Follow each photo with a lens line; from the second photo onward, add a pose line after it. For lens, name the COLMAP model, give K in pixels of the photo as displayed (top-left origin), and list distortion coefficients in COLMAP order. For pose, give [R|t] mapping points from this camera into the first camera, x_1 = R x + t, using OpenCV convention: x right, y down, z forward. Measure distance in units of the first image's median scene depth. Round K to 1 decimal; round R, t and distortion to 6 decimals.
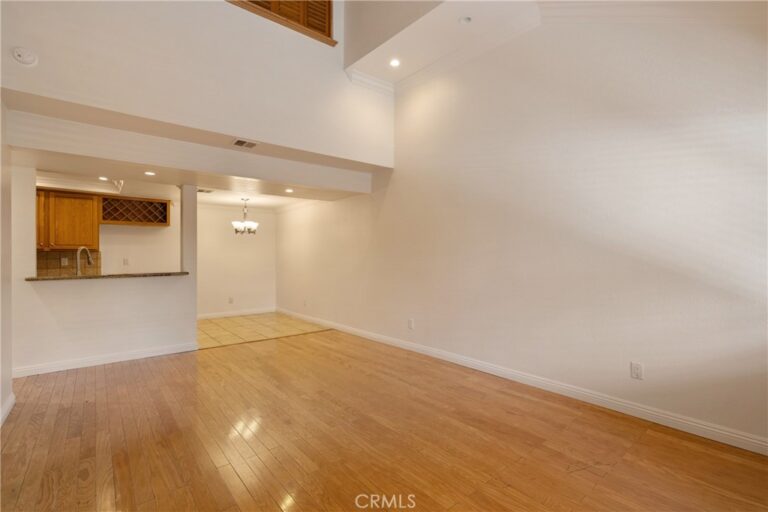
lens RADIAL K [[350.6, 0, 386.4], [0, 350.6, 256.2], [0, 0, 1]] dist [0.001248, 0.000133]
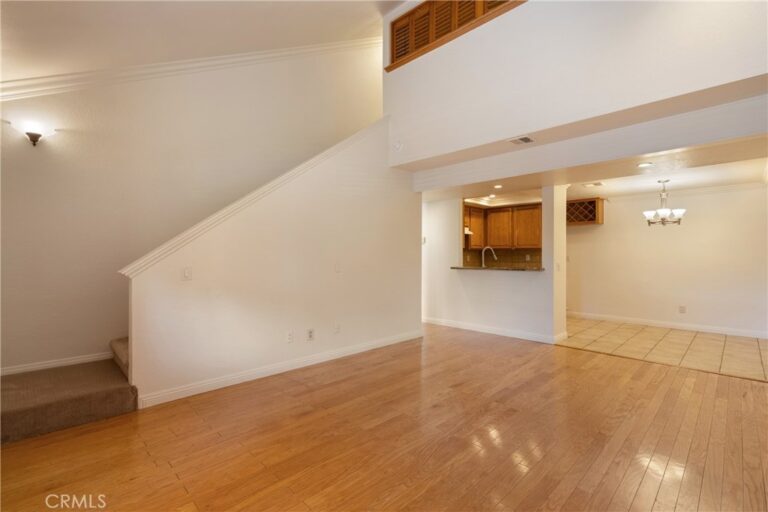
lens RADIAL K [[350.6, 0, 386.4], [0, 350.6, 256.2], [0, 0, 1]] dist [0.001248, 0.000133]
pose [[0.089901, 0.006354, -0.995930, 0.474474], [0.002049, 0.999976, 0.006565, -0.000042], [0.995949, -0.002631, 0.089886, 0.450945]]
